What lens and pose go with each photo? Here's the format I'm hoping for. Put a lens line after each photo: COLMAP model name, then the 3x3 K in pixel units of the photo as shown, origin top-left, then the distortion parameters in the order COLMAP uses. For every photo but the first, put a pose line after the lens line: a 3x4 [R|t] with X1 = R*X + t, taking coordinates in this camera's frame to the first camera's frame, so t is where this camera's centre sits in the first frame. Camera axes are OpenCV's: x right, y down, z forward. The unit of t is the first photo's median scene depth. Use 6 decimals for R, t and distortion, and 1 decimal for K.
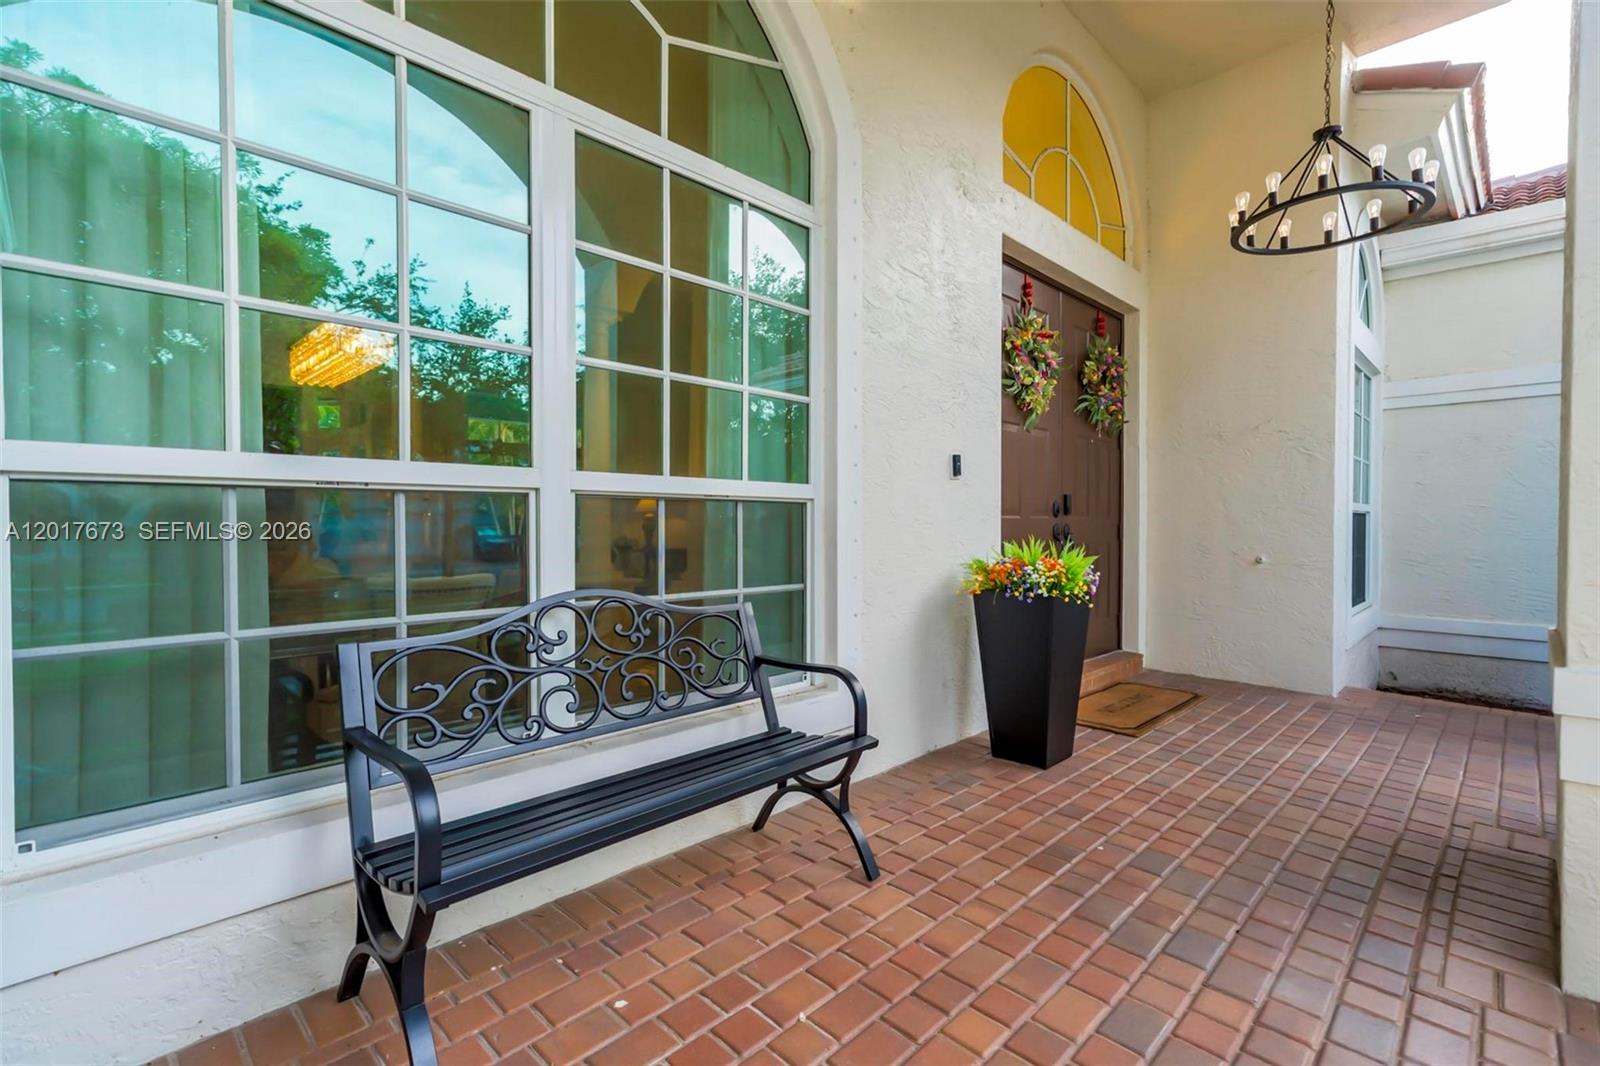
lens RADIAL K [[714.8, 0, 800.0], [0, 714.8, 533.0], [0, 0, 1]] dist [0.009845, -0.000213]
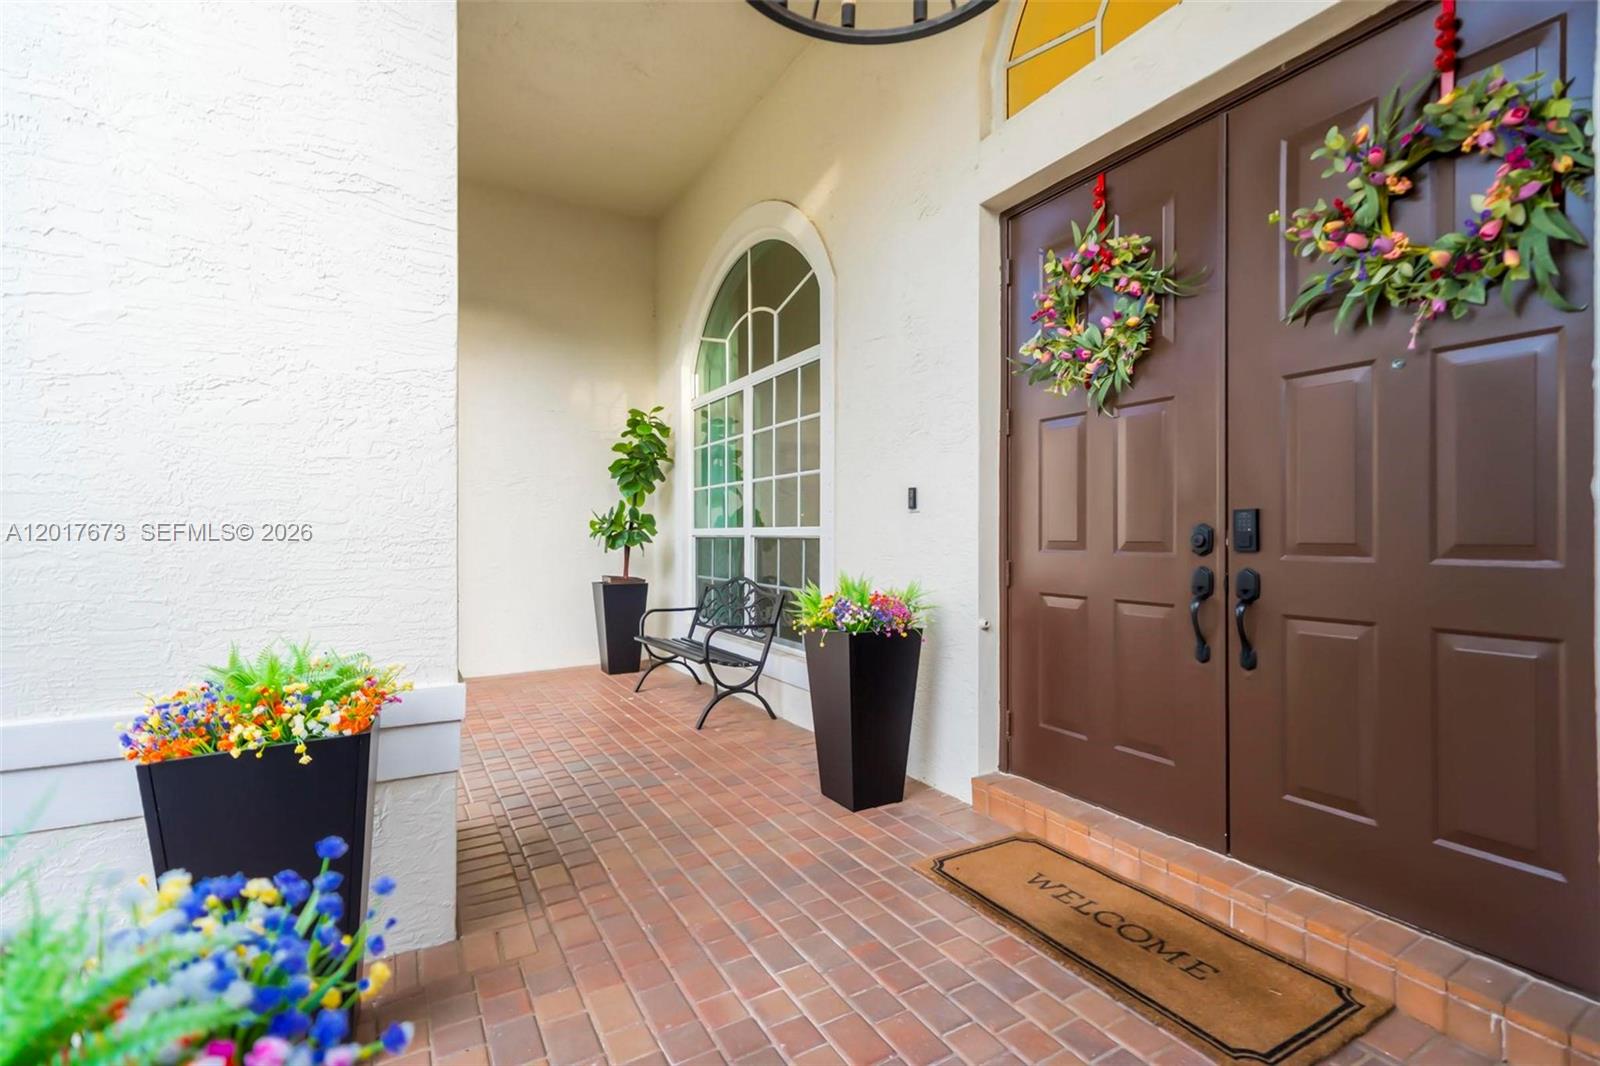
lens RADIAL K [[714.8, 0, 800.0], [0, 714.8, 533.0], [0, 0, 1]] dist [0.009845, -0.000213]
pose [[-0.256926, -0.003862, -0.966423, 1.870624], [-0.017592, 0.999845, 0.000681, -0.068587], [0.966271, 0.017176, -0.256954, 1.696536]]
